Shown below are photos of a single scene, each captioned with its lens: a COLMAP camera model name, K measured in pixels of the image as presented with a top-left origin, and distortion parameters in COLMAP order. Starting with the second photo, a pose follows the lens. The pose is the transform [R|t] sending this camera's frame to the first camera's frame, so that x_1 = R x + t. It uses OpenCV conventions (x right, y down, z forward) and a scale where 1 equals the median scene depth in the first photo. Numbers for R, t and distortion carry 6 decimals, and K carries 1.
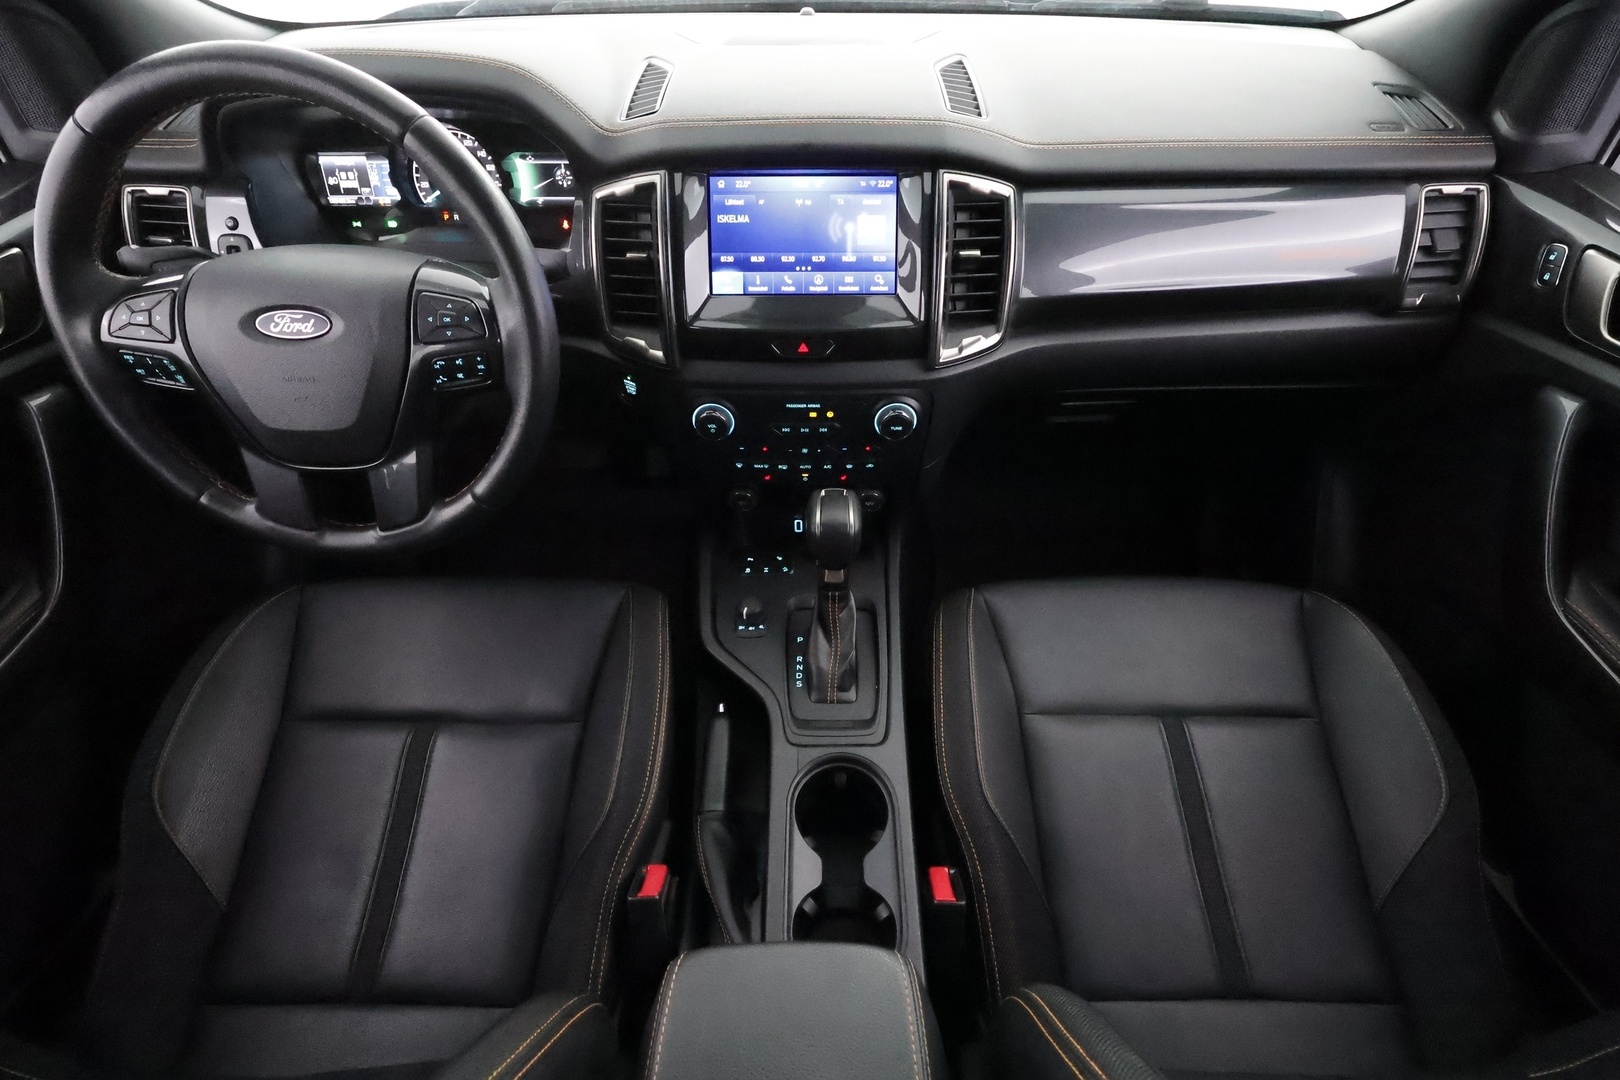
lens RADIAL K [[755.1, 0, 812.2], [0, 755.1, 540.7], [0, 0, 1]] dist [0.006063, 0.000859]
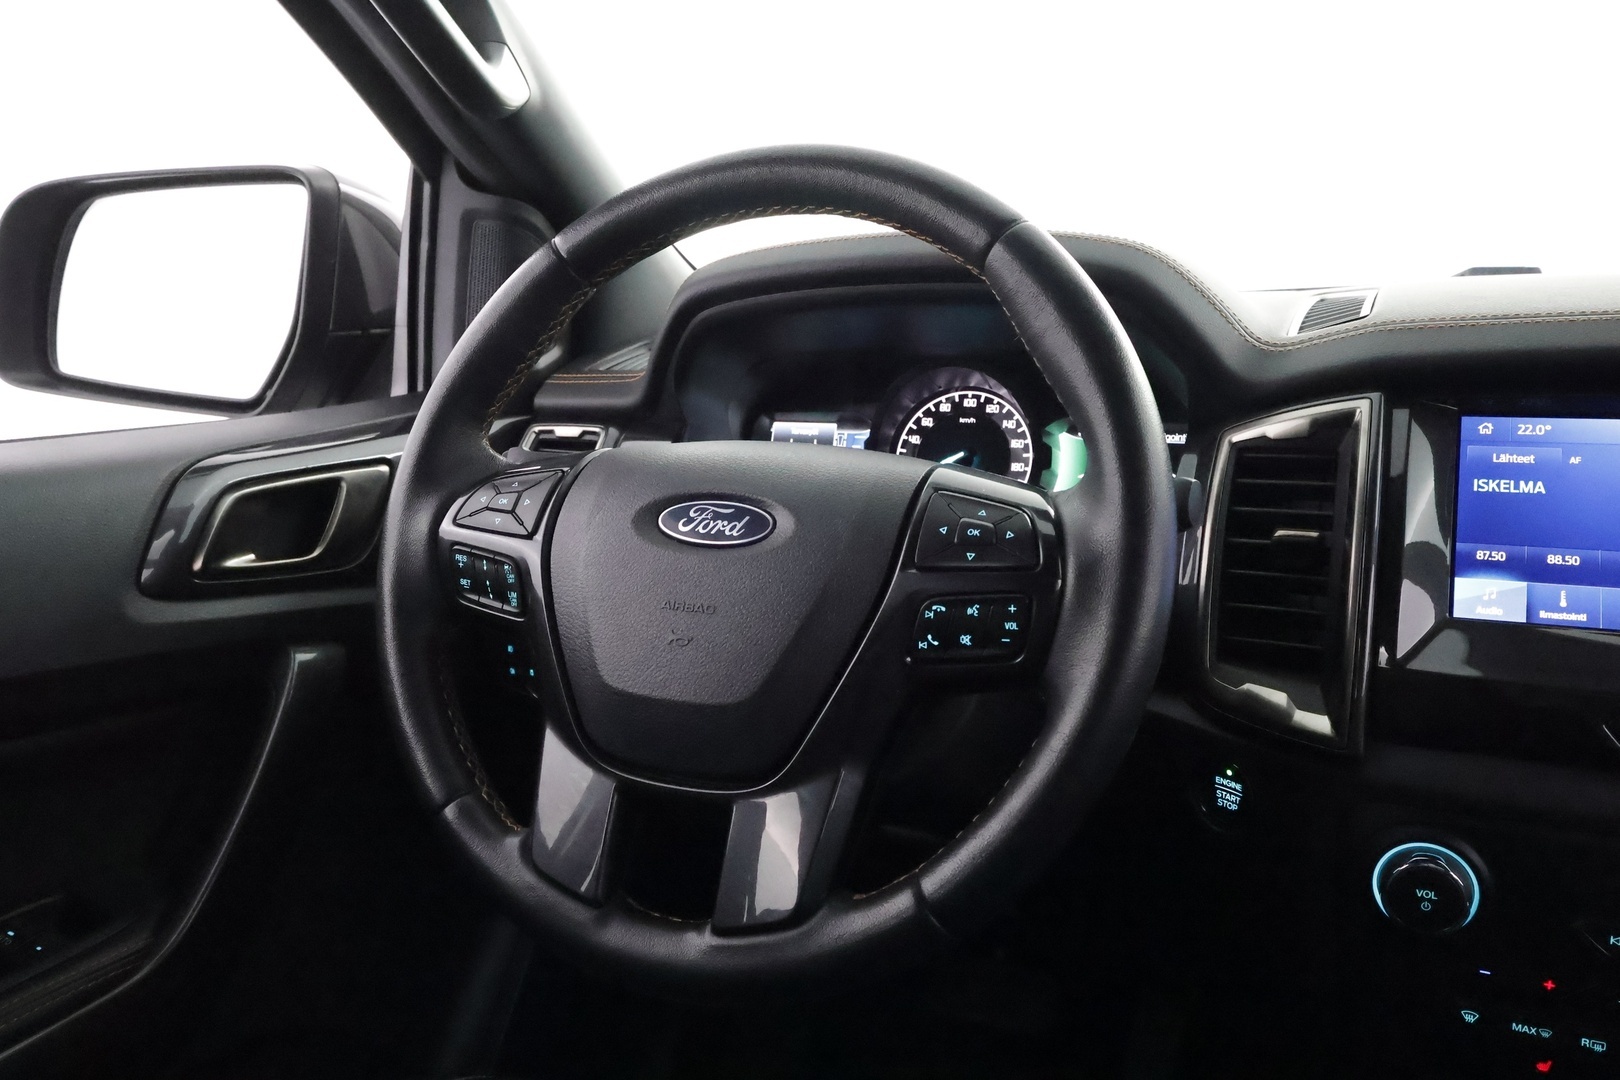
lens RADIAL K [[1234.7, 0, 809.3], [0, 1234.7, 540.4], [0, 0, 1]] dist [-0.002671, 0.001250]
pose [[0.913270, 0.066156, -0.401947, -0.197916], [-0.277100, 0.824149, -0.493957, 0.137611], [0.298586, 0.562496, 0.771002, 0.251107]]
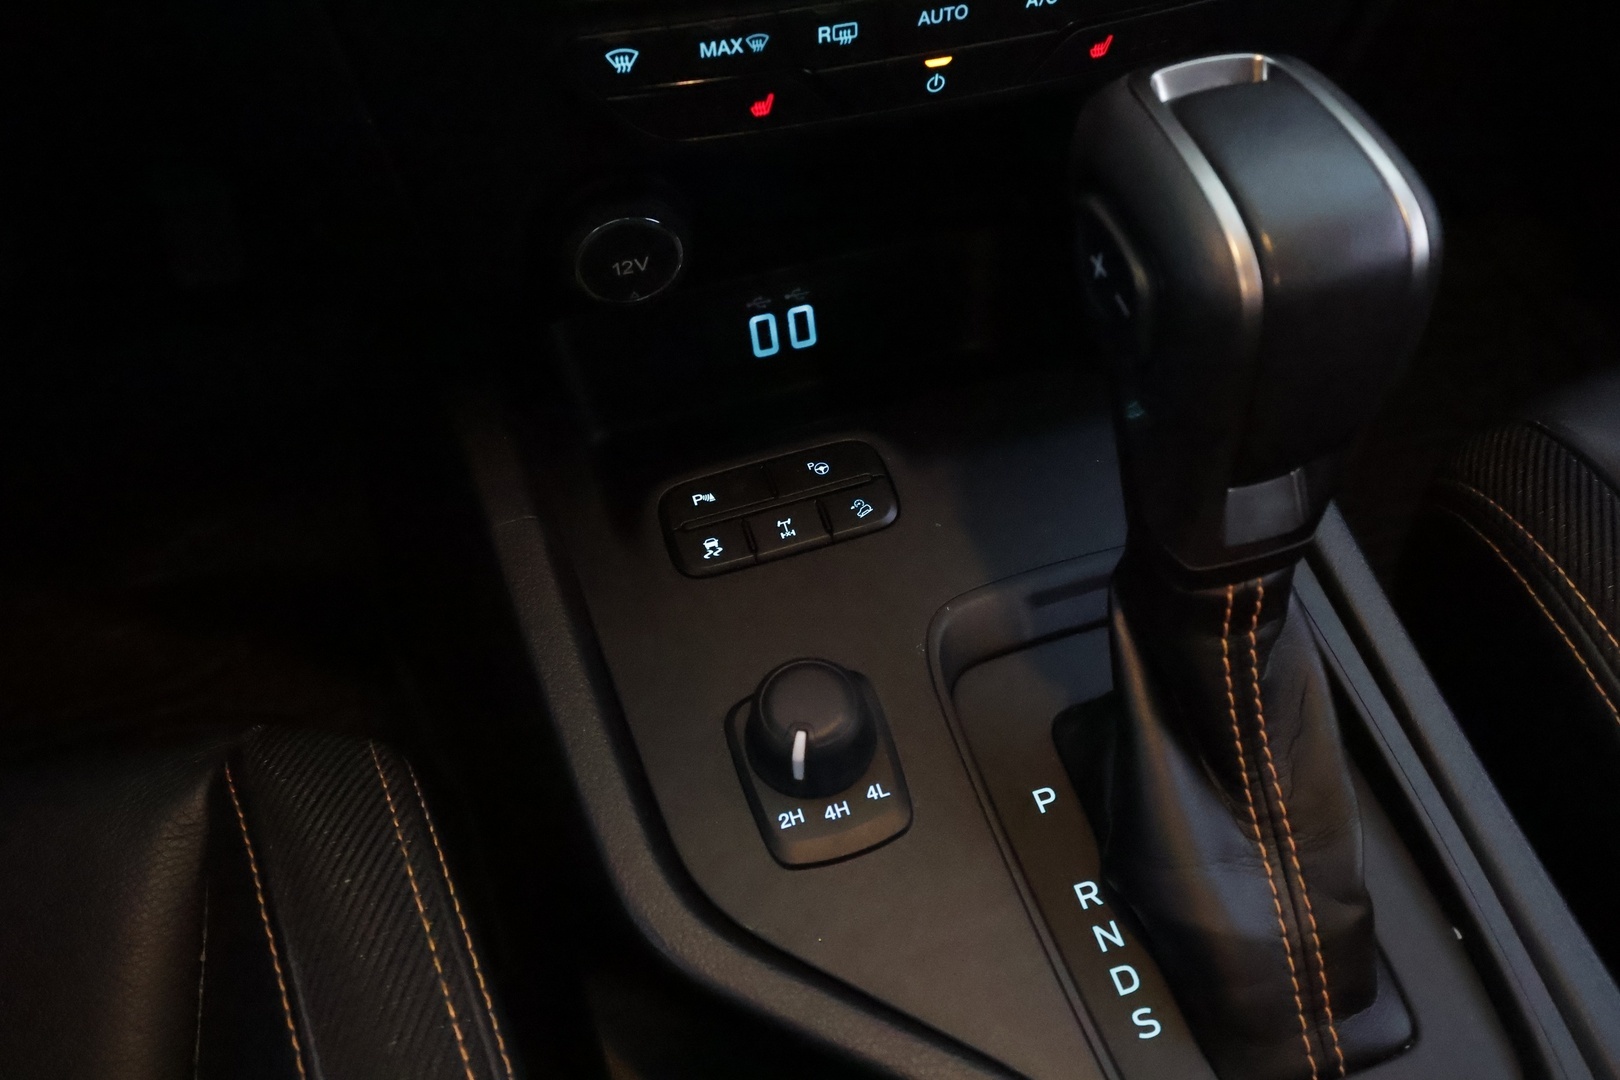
lens RADIAL K [[1293.1, 0, 811.9], [0, 1293.1, 534.4], [0, 0, 1]] dist [0.063663, 0.000943]
pose [[0.952804, -0.231305, 0.196626, -0.165853], [0.203623, 0.967304, 0.151195, -0.024738], [-0.225169, -0.104022, 0.968751, 0.738736]]
